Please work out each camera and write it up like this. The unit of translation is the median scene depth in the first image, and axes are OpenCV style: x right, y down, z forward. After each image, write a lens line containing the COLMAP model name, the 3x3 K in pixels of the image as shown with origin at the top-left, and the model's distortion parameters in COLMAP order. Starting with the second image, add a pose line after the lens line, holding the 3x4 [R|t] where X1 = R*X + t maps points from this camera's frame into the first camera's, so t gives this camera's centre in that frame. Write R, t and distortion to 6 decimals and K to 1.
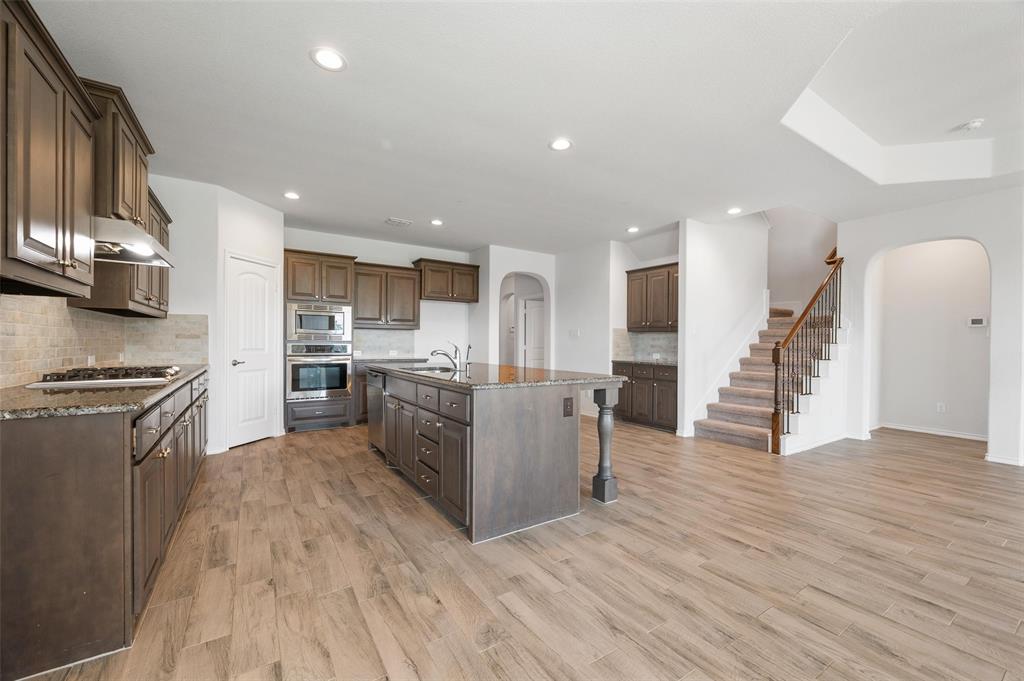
lens RADIAL K [[406.8, 0, 517.4], [0, 406.8, 345.5], [0, 0, 1]] dist [-0.001090, 0.000290]
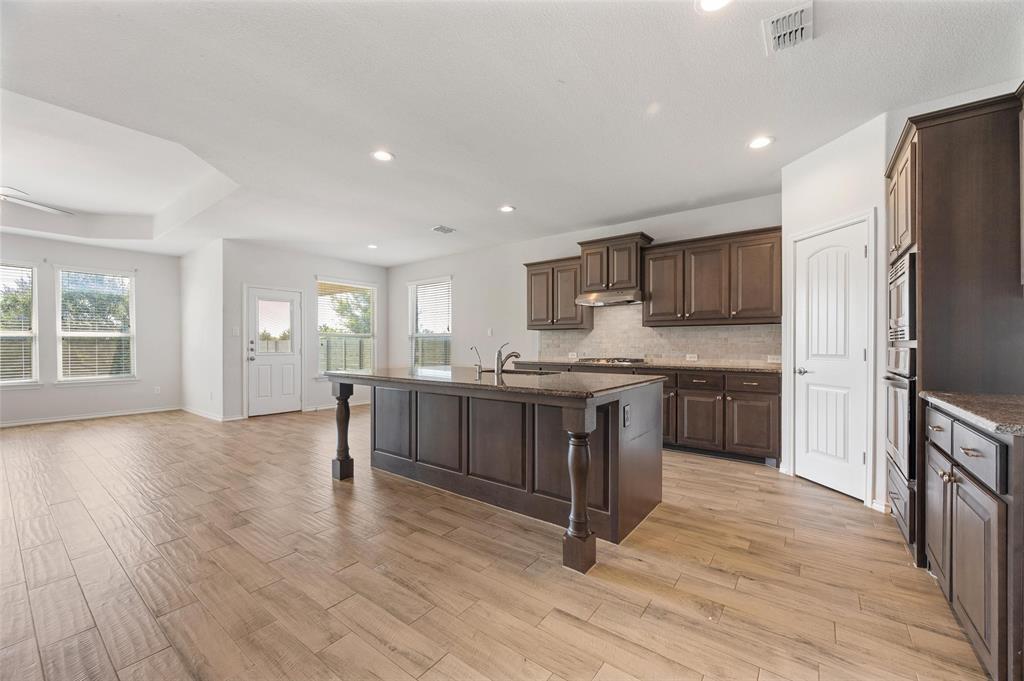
lens RADIAL K [[406.8, 0, 518.3], [0, 406.8, 344.3], [0, 0, 1]] dist [-0.001090, 0.000290]
pose [[-0.941403, -0.007551, -0.337198, 0.110726], [-0.008136, 0.999967, 0.000321, -0.007321], [0.337185, 0.003046, -0.941434, 1.836506]]
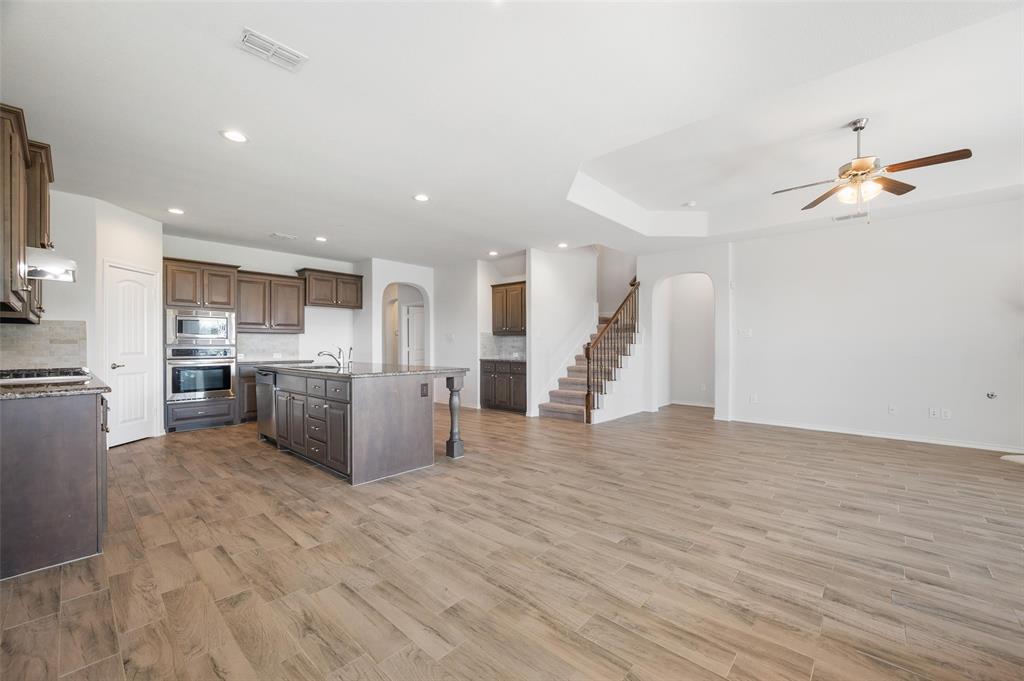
lens RADIAL K [[406.8, 0, 517.8], [0, 406.8, 347.4], [0, 0, 1]] dist [-0.001090, 0.000290]
pose [[0.967197, -0.009534, 0.253848, 0.058500], [0.009331, 0.999954, 0.002006, 0.001622], [-0.253855, 0.000428, 0.967242, -0.333686]]
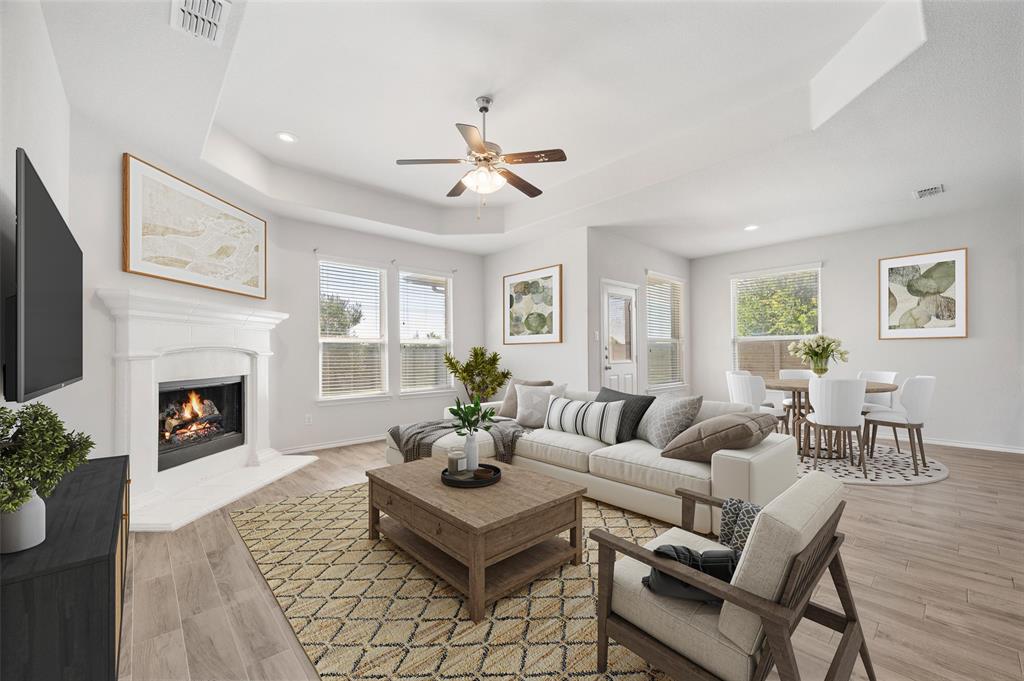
lens RADIAL K [[406.8, 0, 519.1], [0, 406.8, 349.9], [0, 0, 1]] dist [-0.001090, 0.000290]
pose [[-0.985659, -0.001261, -0.168745, 1.146313], [-0.000715, 0.999994, -0.003296, 0.004248], [0.168748, -0.003128, -0.985654, 1.221222]]
